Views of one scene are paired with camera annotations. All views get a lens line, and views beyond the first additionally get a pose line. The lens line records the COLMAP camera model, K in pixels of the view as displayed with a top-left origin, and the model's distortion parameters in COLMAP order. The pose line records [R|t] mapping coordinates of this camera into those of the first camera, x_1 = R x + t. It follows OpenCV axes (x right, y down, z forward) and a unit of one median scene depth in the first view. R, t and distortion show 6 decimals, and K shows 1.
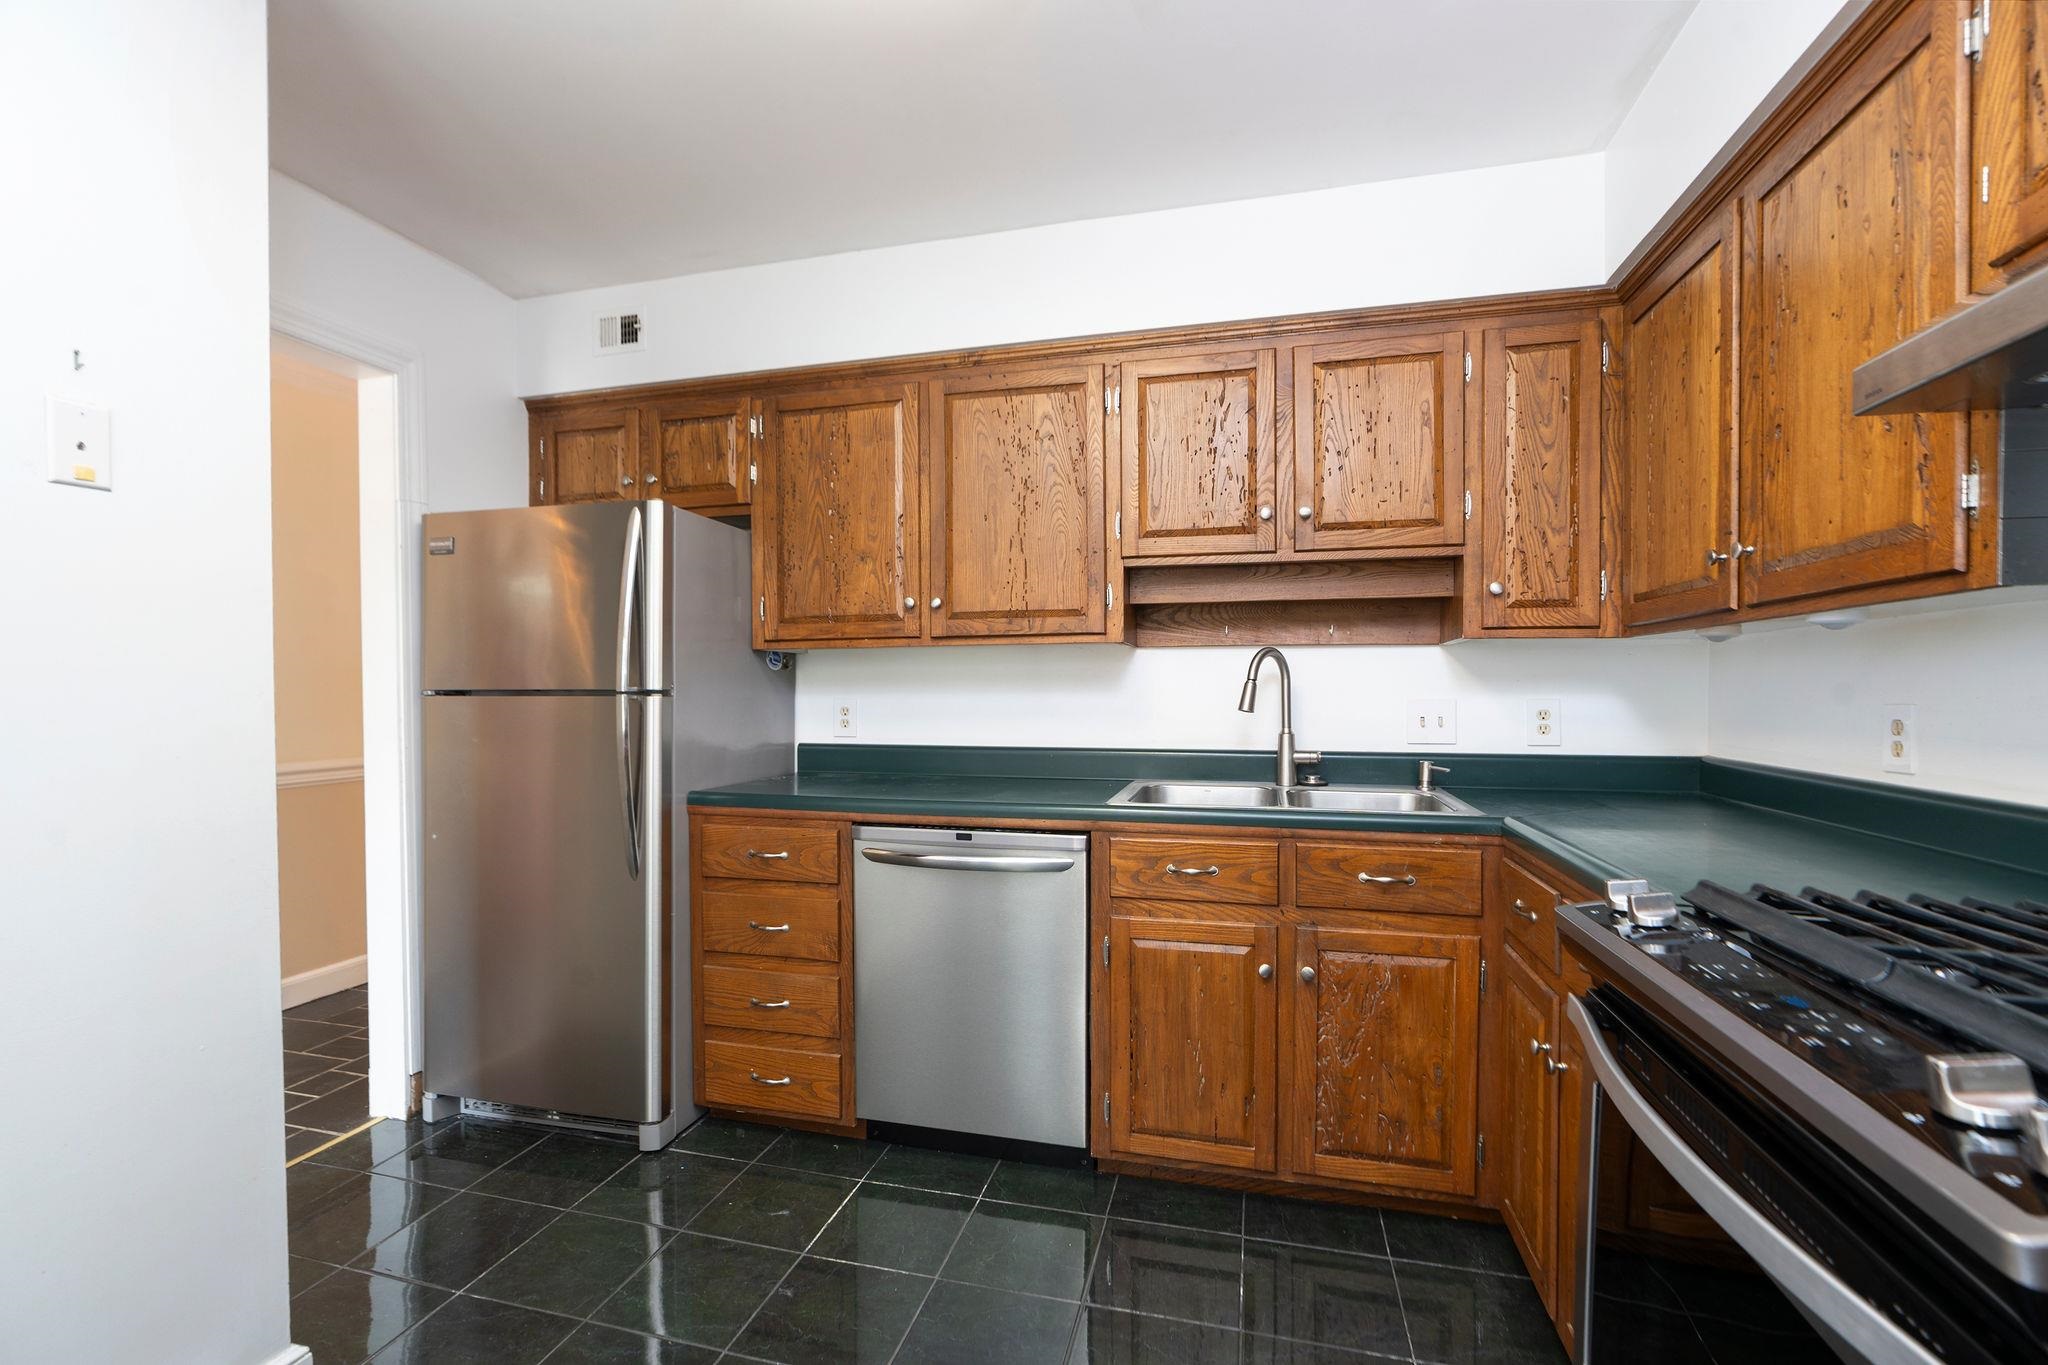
lens RADIAL K [[919.1, 0, 1016.6], [0, 919.1, 697.4], [0, 0, 1]] dist [-0.002416, 0.000142]
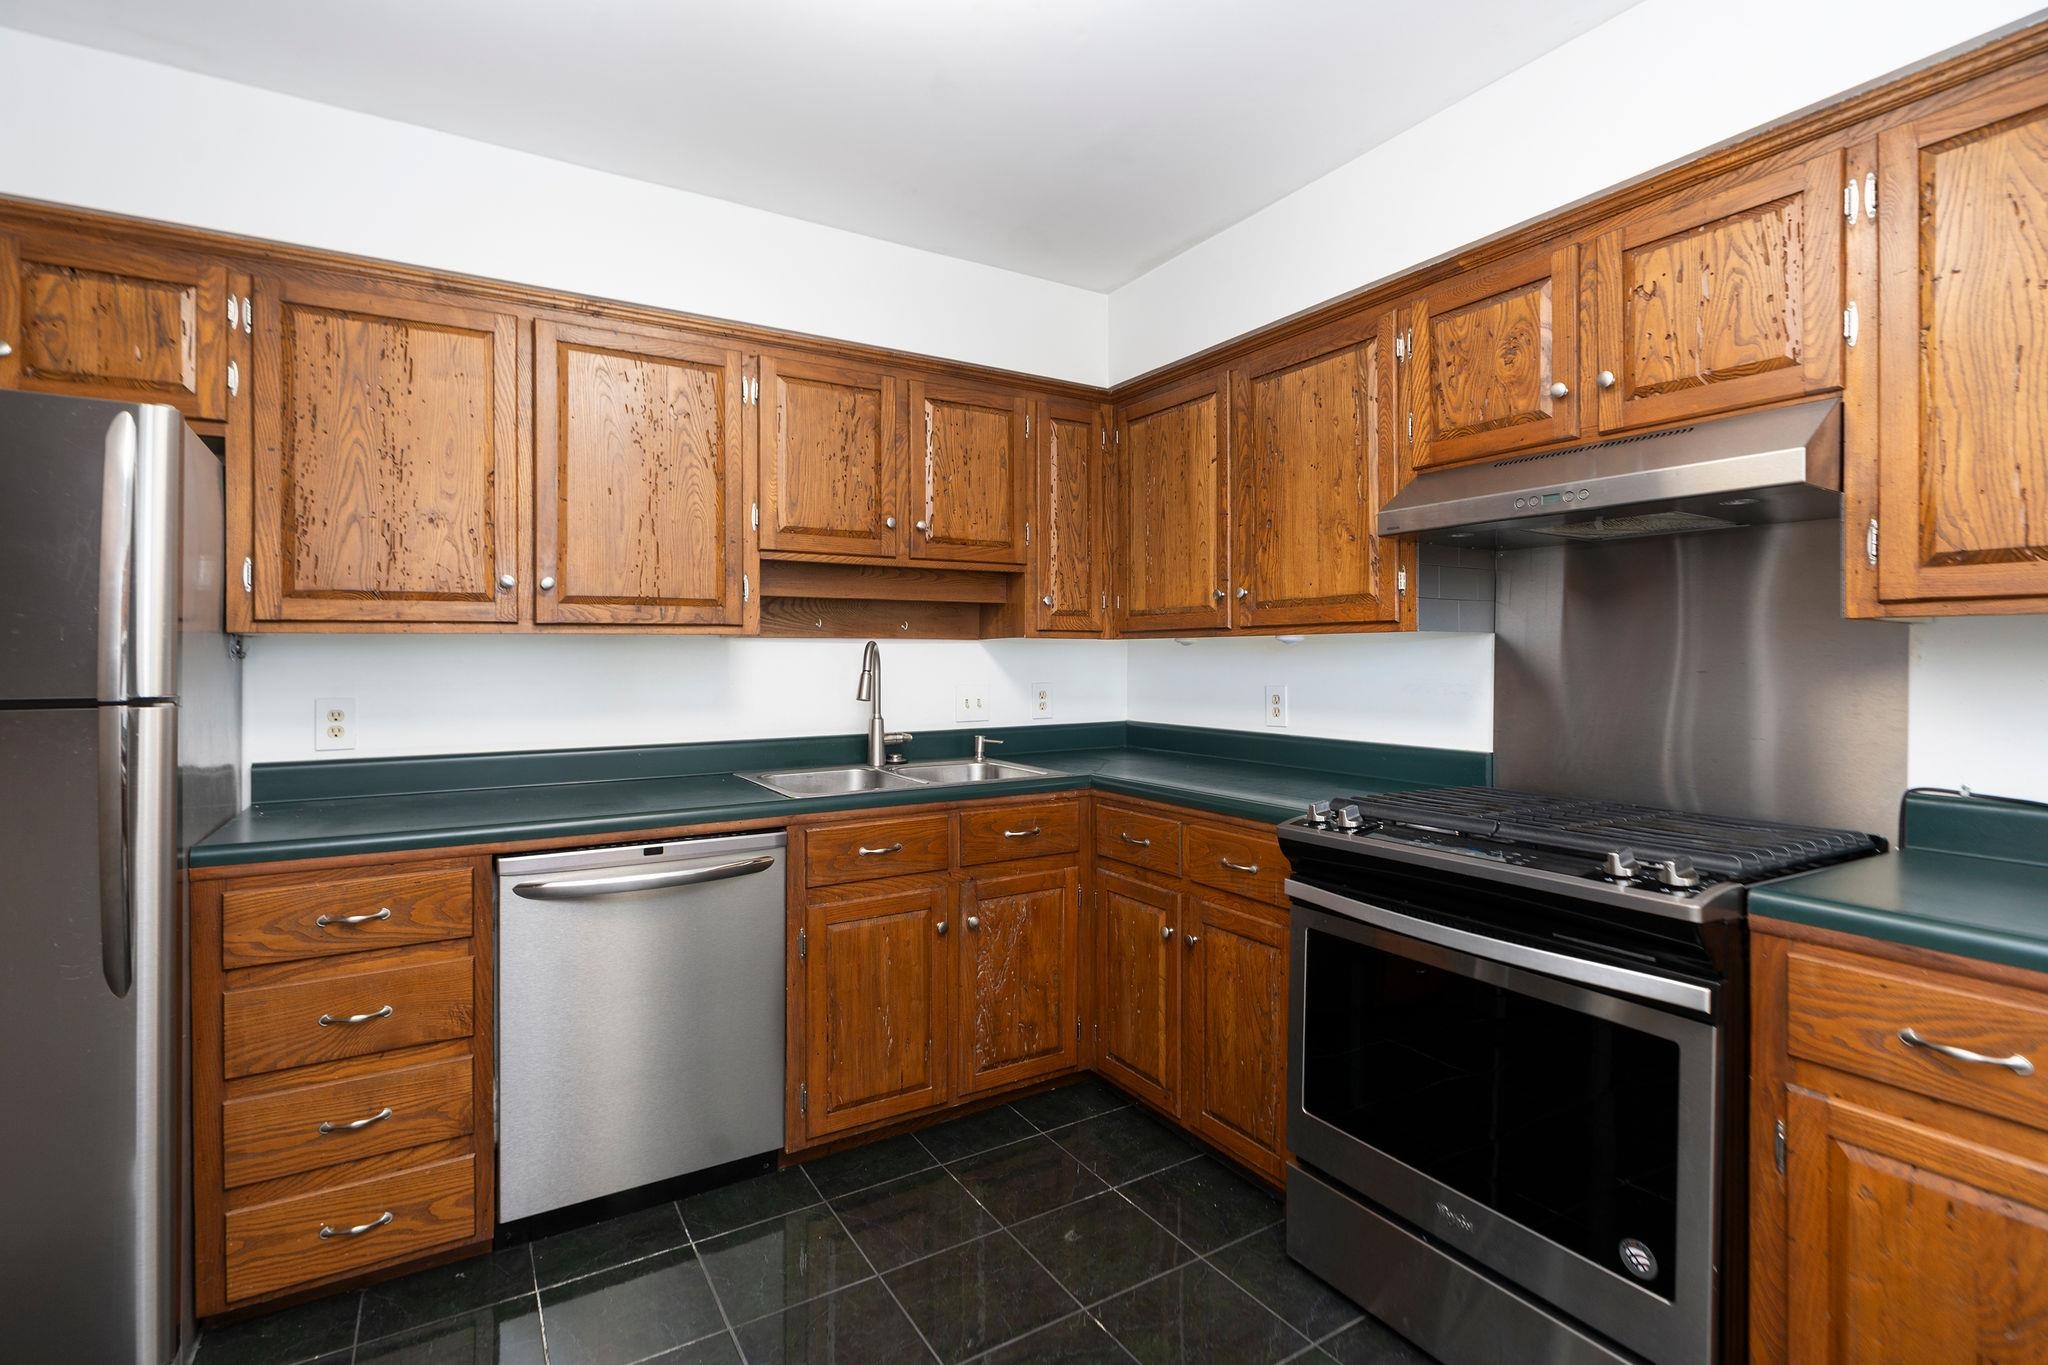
lens RADIAL K [[954.4, 0, 1015.0], [0, 954.4, 655.1], [0, 0, 1]] dist [-0.000512, 0.000045]
pose [[0.692096, 0.001274, 0.721804, -0.467519], [0.010064, 0.999884, -0.011415, -0.024917], [-0.721735, 0.015165, 0.692003, 0.091967]]
